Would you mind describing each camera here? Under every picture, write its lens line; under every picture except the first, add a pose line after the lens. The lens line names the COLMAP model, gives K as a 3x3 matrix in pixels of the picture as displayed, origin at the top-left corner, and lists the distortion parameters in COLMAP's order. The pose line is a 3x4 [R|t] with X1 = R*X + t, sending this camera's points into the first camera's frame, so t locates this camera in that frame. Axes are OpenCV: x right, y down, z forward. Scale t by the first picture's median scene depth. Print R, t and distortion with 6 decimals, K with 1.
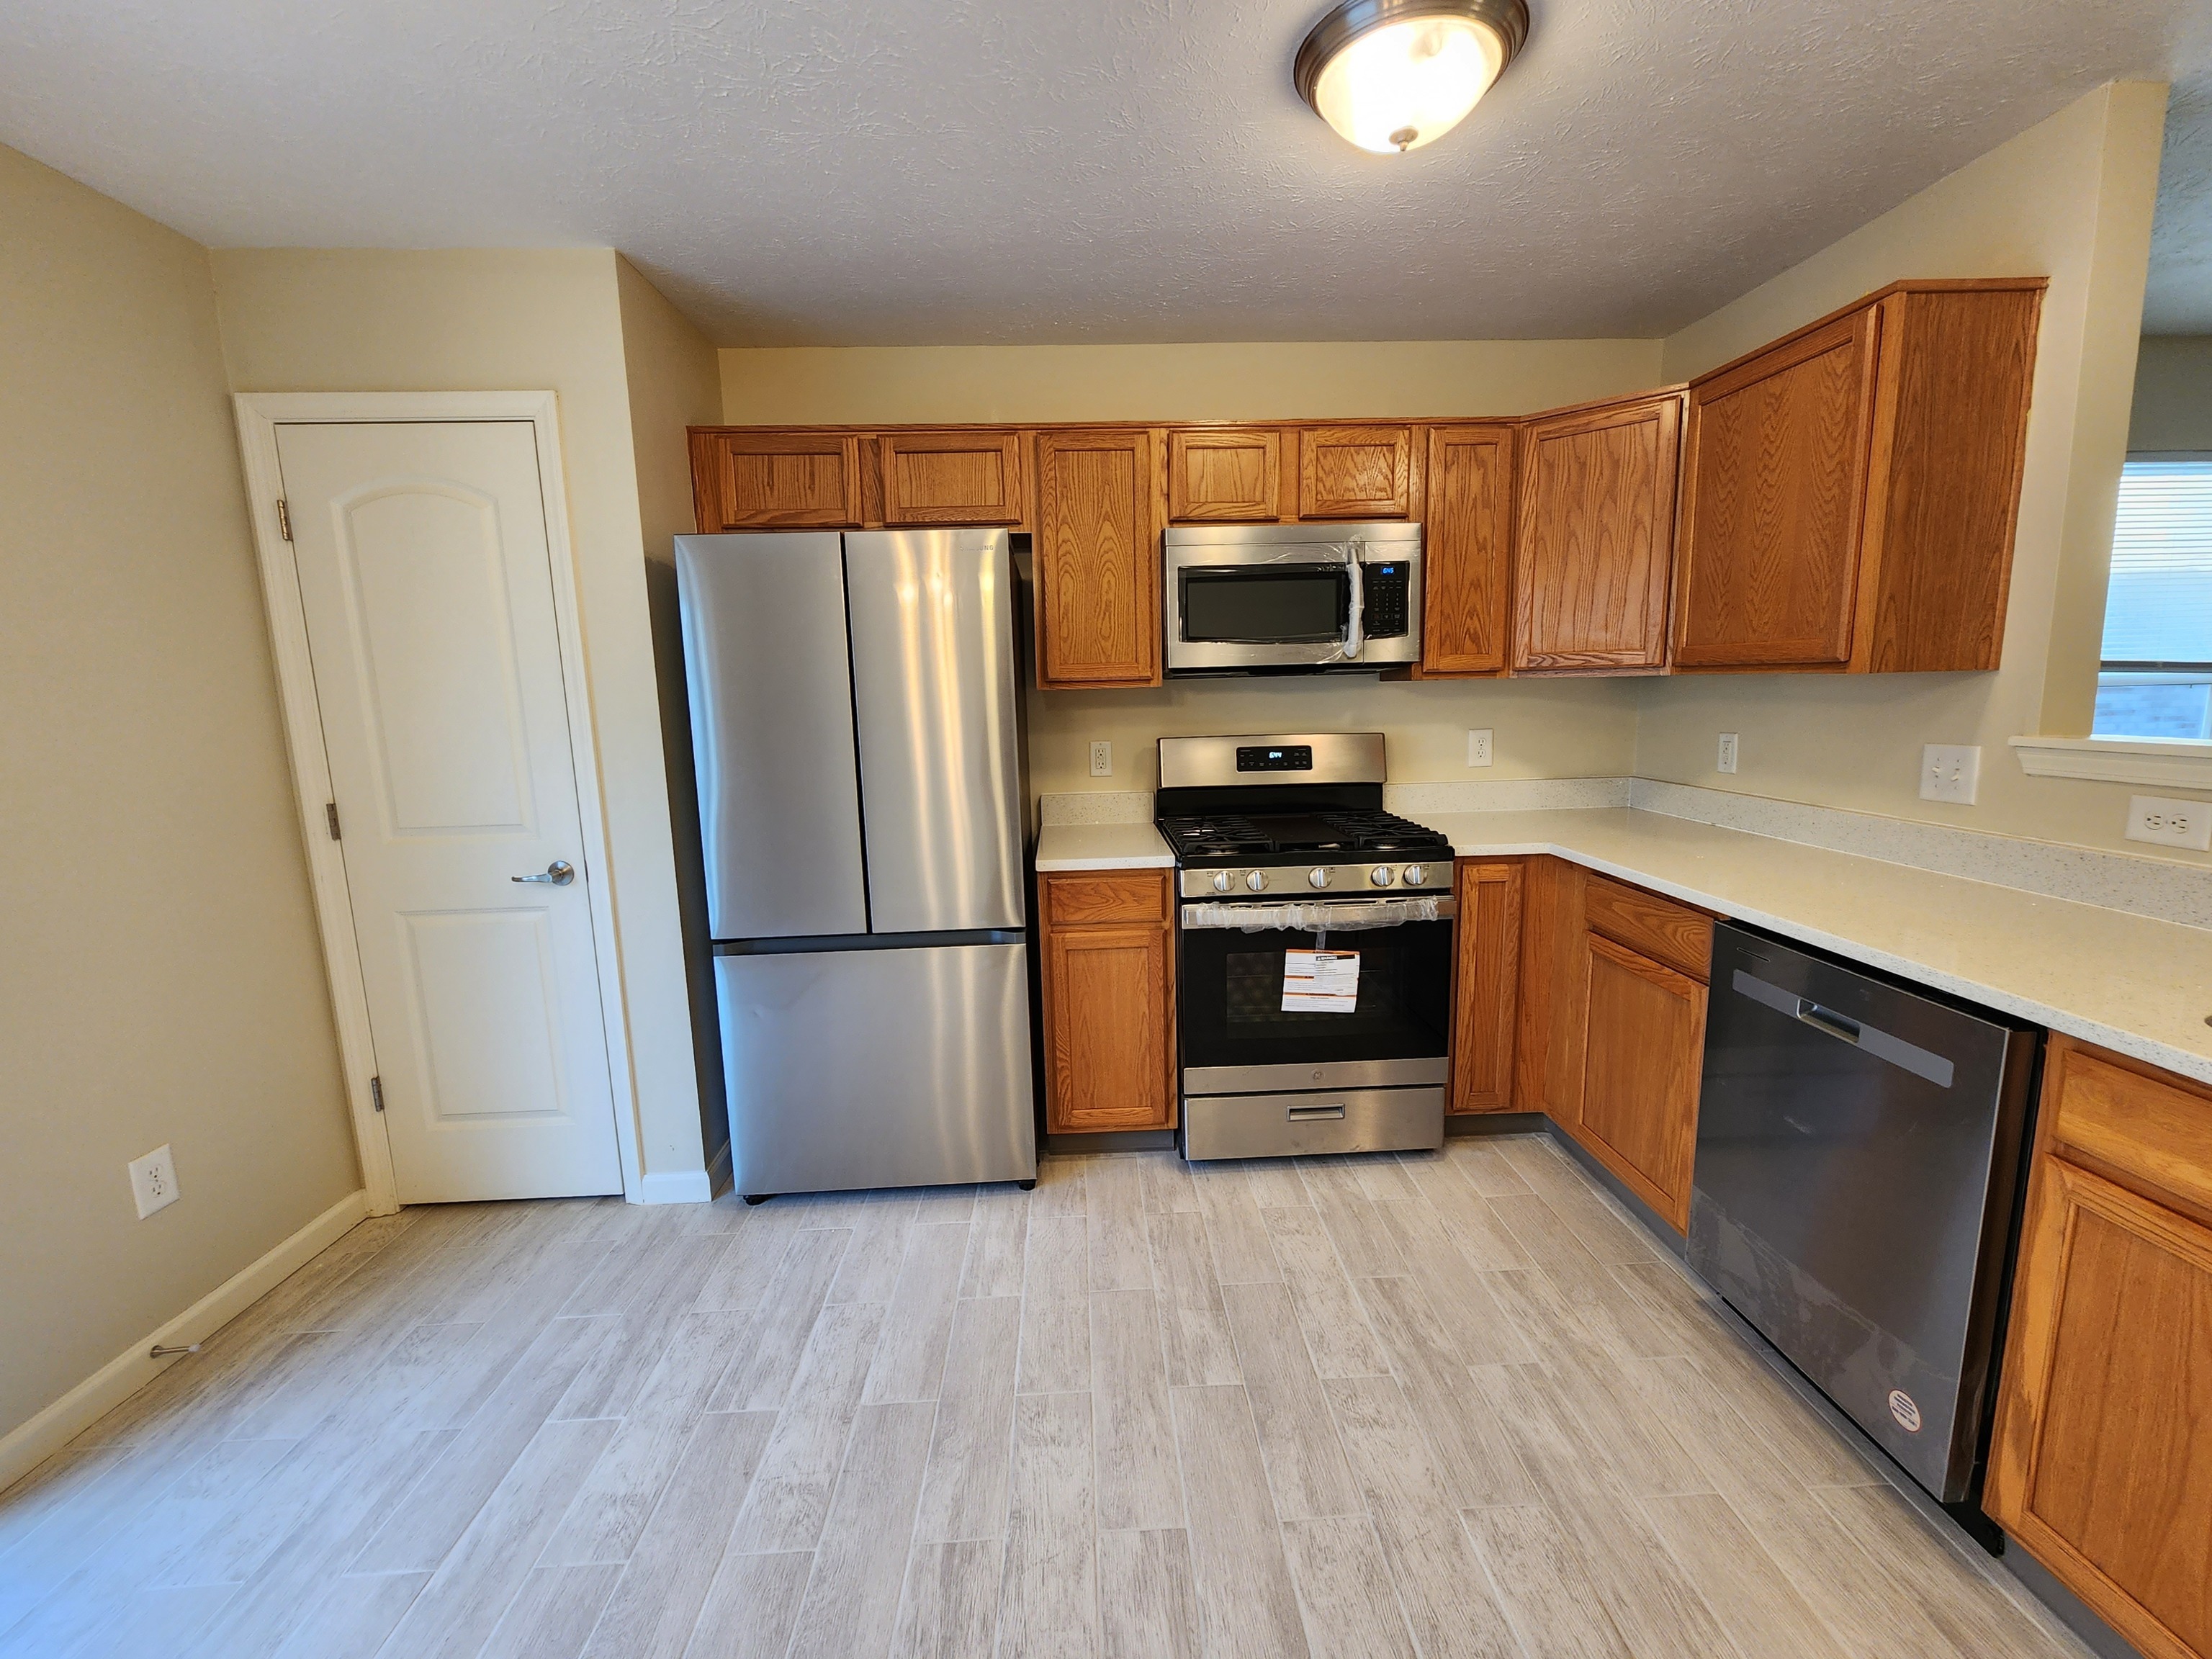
lens RADIAL K [[909.0, 0, 1117.3], [0, 909.0, 825.6], [0, 0, 1]] dist [0.000550, 0.000819]
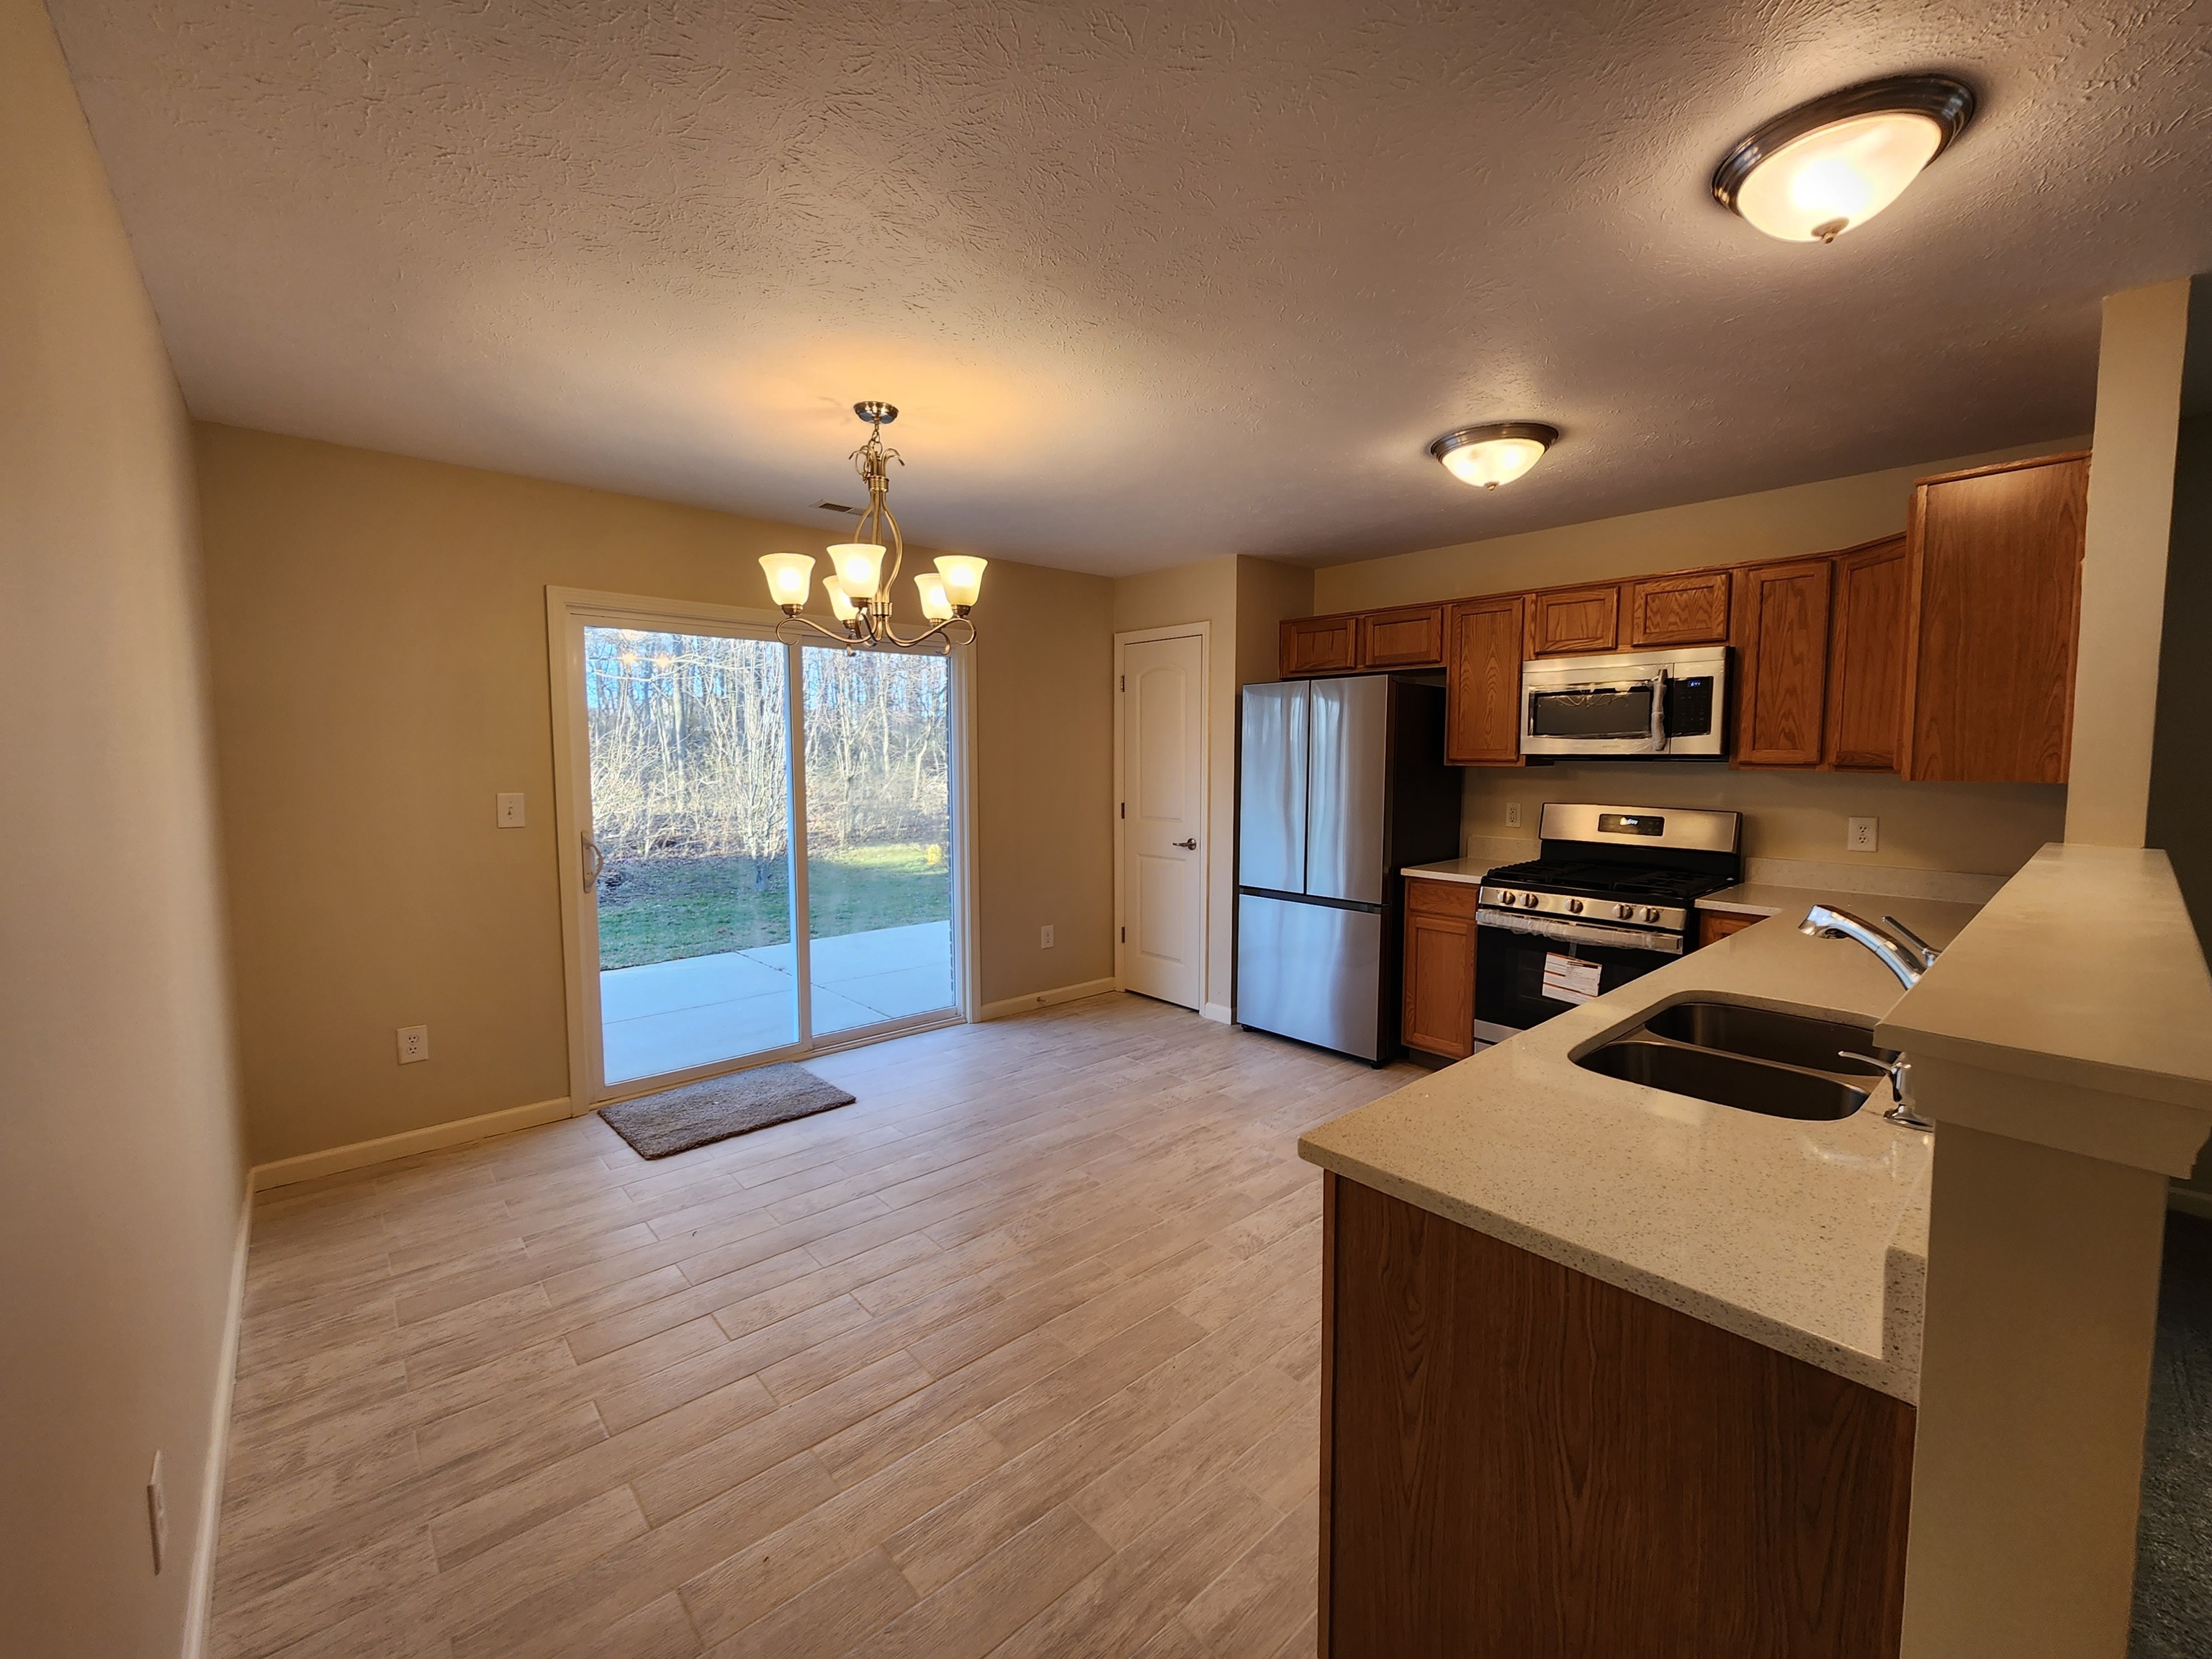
lens RADIAL K [[909.0, 0, 1117.3], [0, 909.0, 825.6], [0, 0, 1]] dist [0.000550, 0.000819]
pose [[0.638169, 0.089756, -0.764646, 0.827394], [-0.135369, 0.990790, 0.003324, 0.025558], [0.757902, 0.101388, 0.644442, -0.453341]]
